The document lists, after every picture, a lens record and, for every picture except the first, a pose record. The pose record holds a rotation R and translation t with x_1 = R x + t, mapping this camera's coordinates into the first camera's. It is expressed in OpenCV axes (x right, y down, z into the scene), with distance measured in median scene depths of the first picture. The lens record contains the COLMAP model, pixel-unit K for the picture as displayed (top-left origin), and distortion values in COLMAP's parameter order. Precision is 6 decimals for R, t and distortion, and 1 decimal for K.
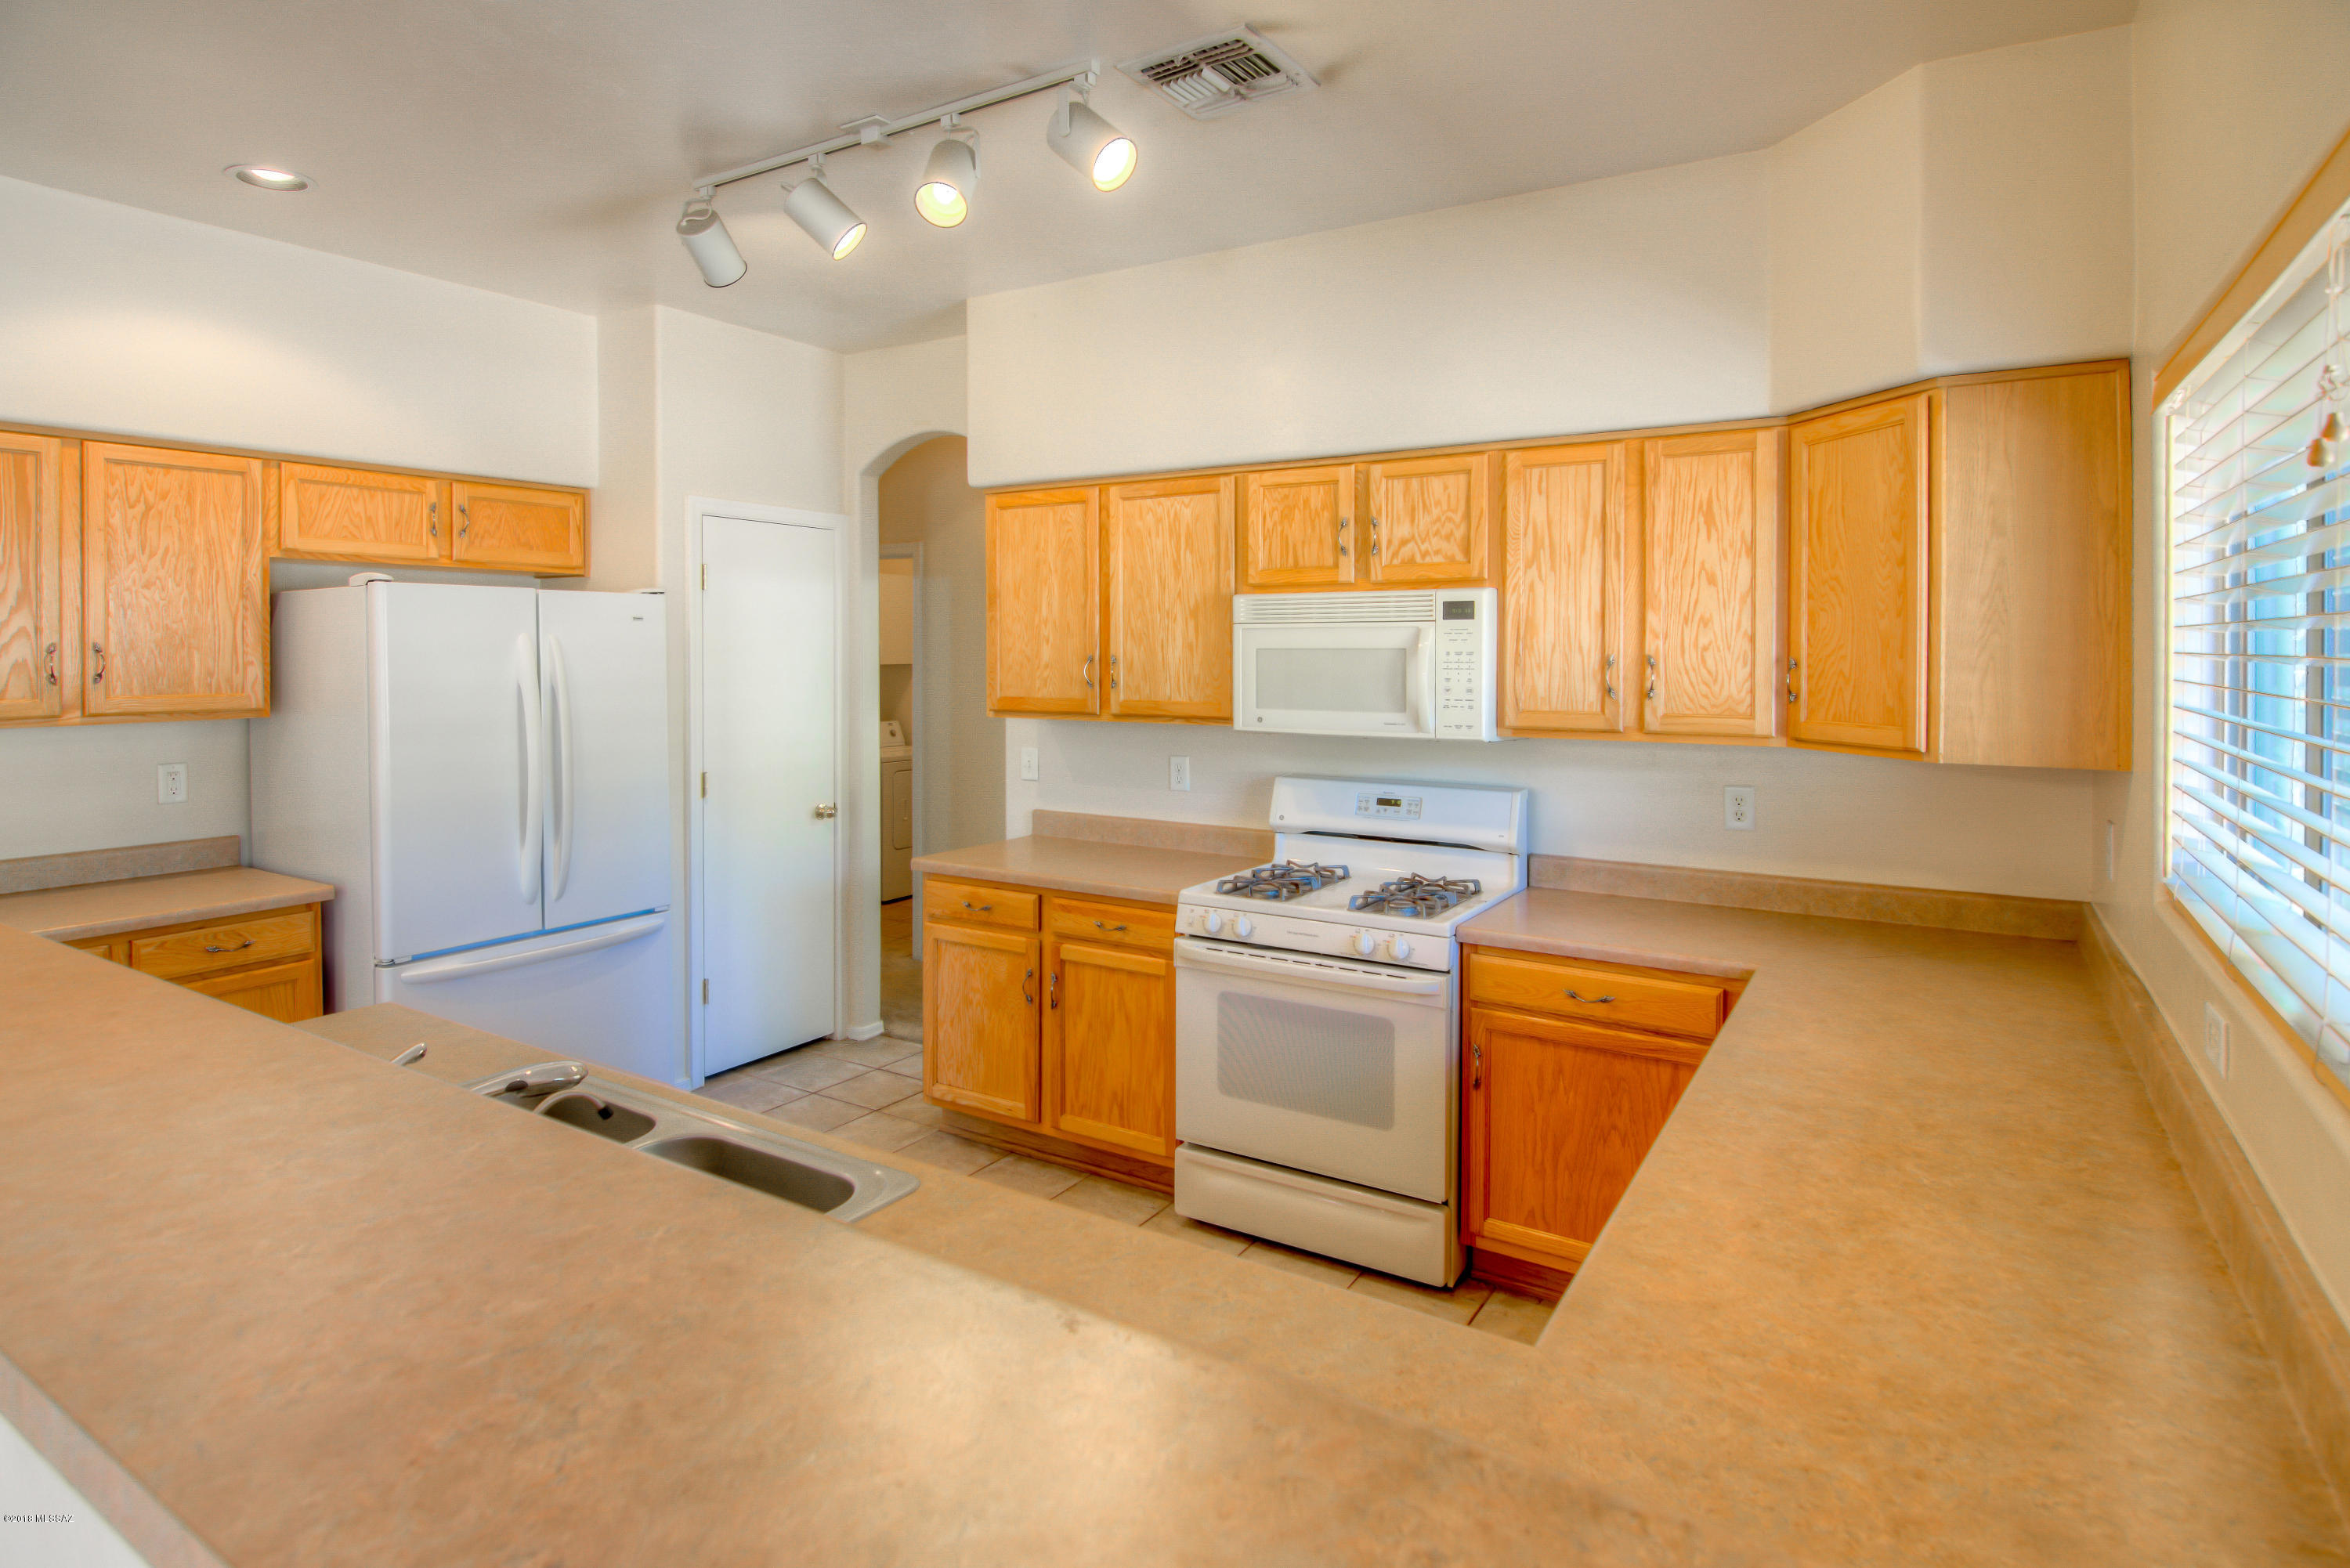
lens RADIAL K [[1222.5, 0, 1171.4], [0, 1222.5, 673.1], [0, 0, 1]] dist [-0.001371, -0.000639]
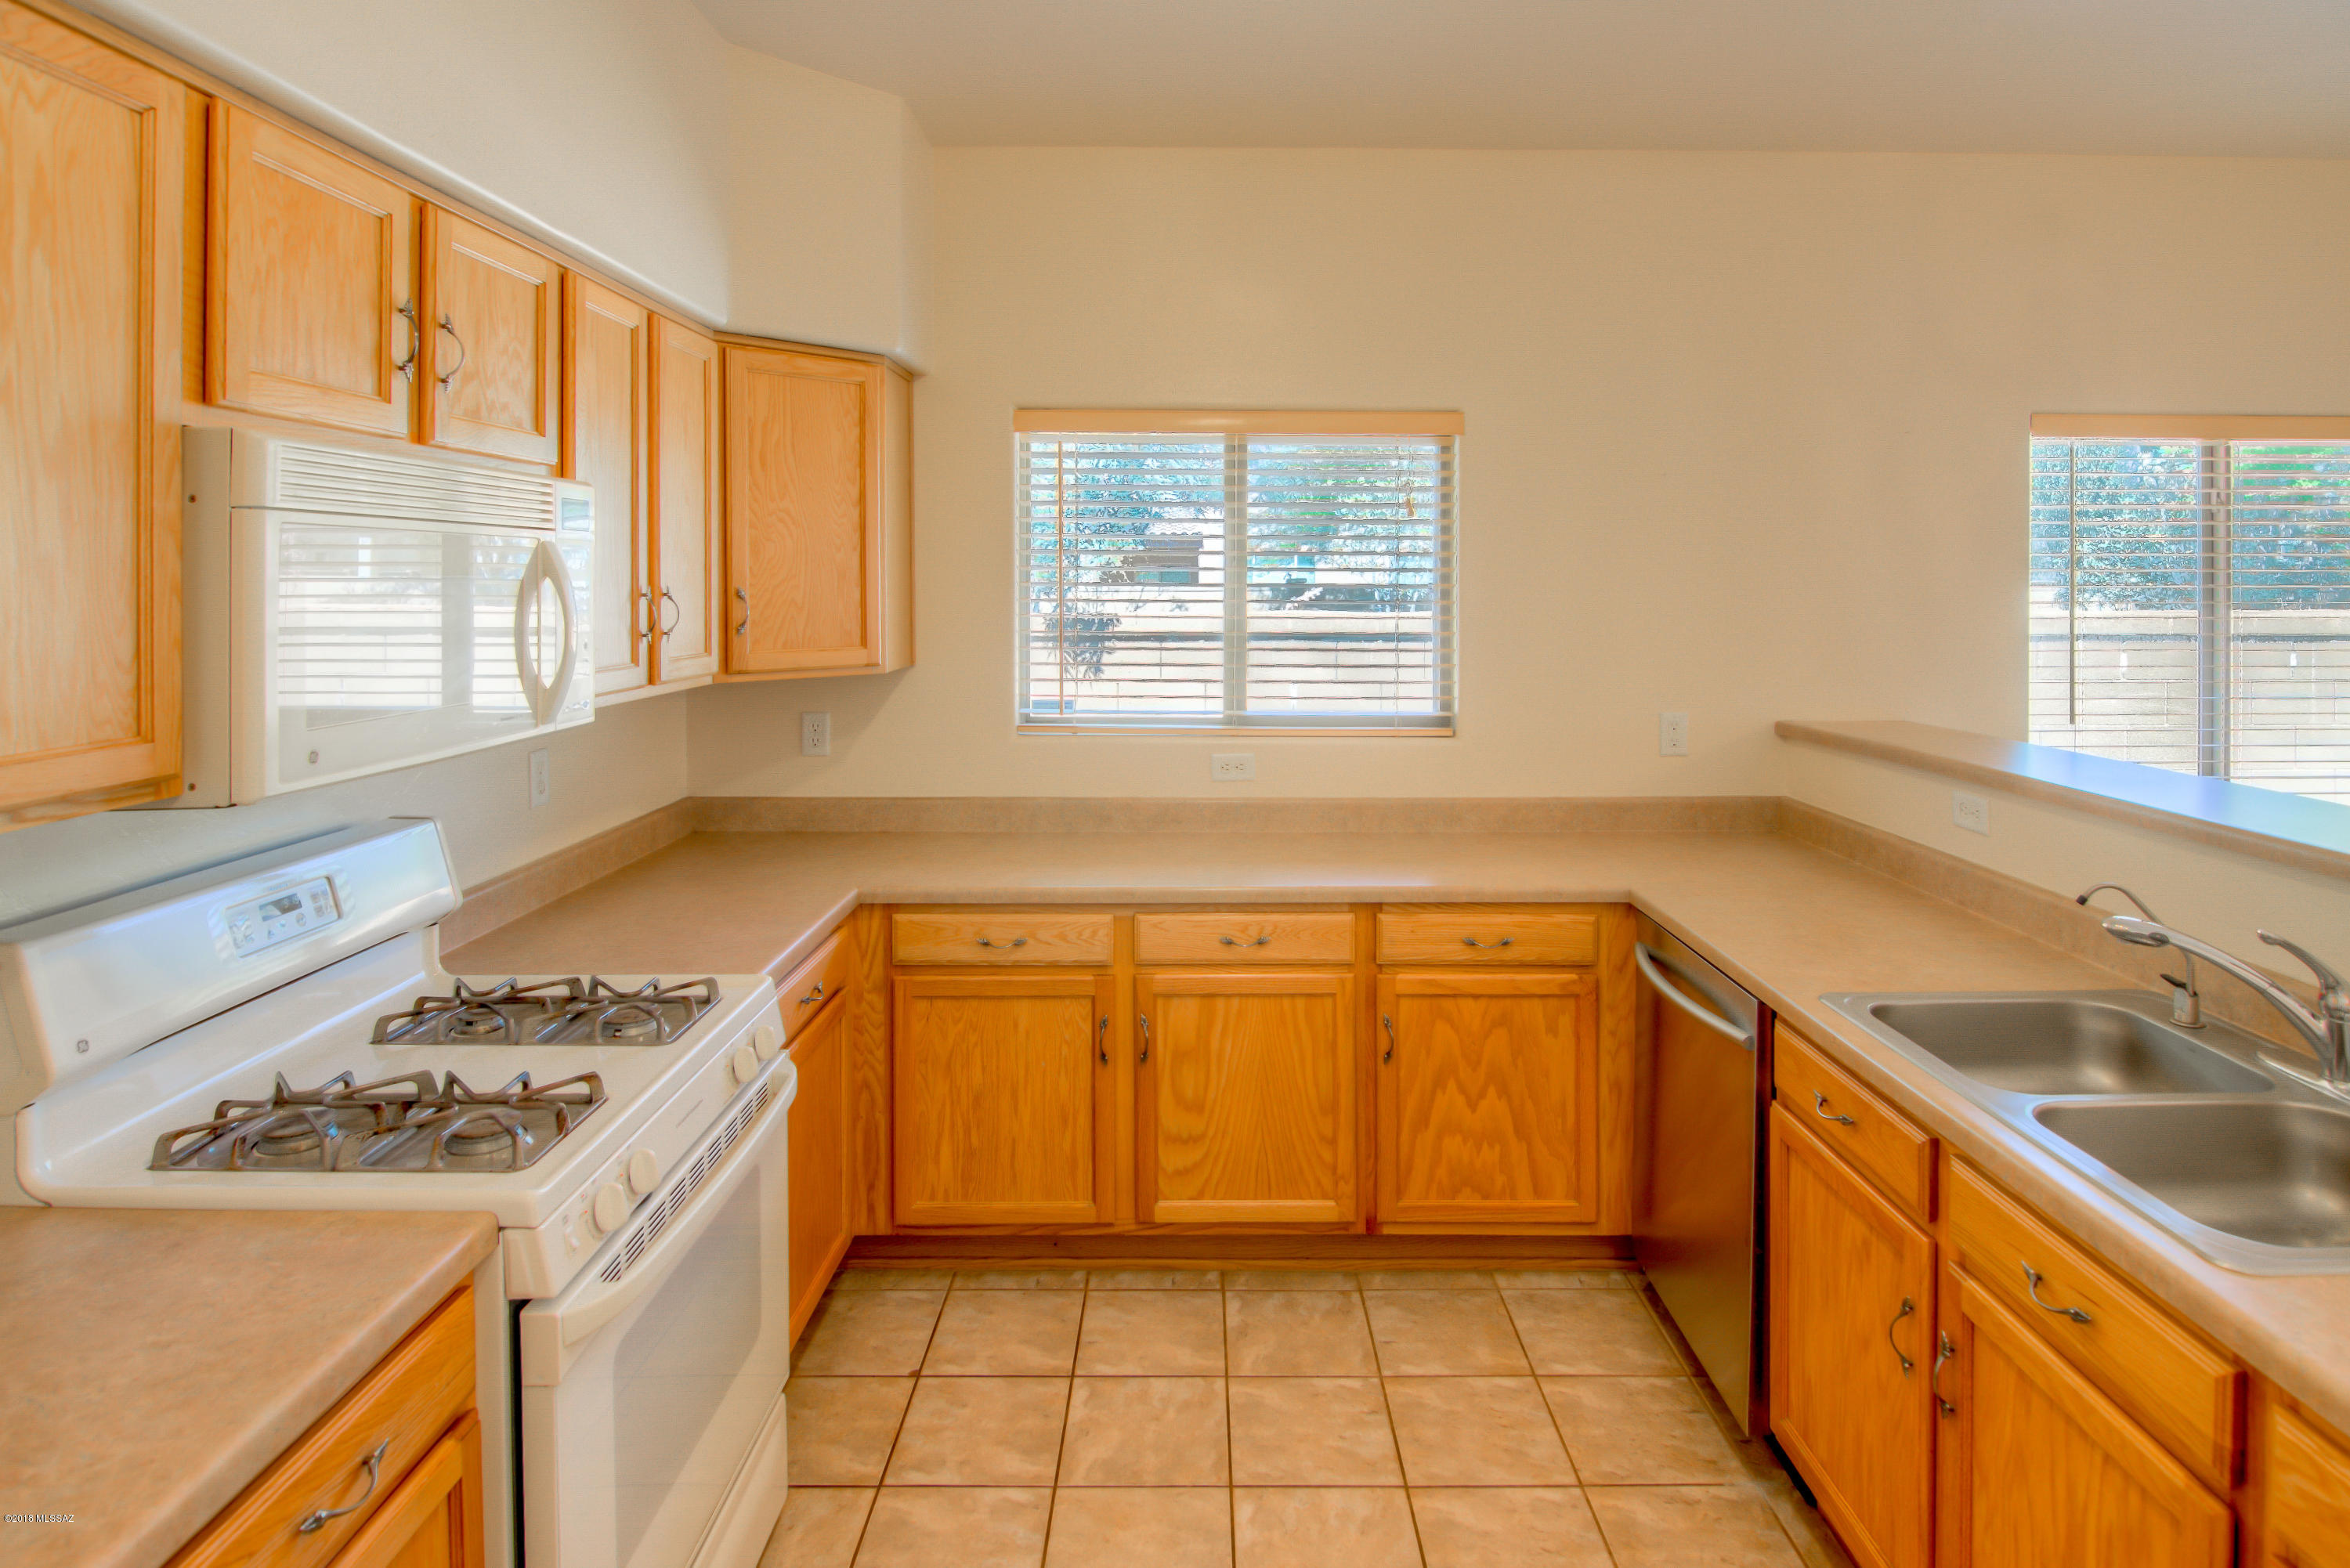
lens RADIAL K [[1248.8, 0, 1179.7], [0, 1248.8, 582.6], [0, 0, 1]] dist [-0.001315, -0.000288]
pose [[-0.517246, -0.000942, 0.855836, -0.417835], [0.017247, 0.999785, 0.011523, -0.018028], [-0.855663, 0.020721, -0.517119, 0.984088]]
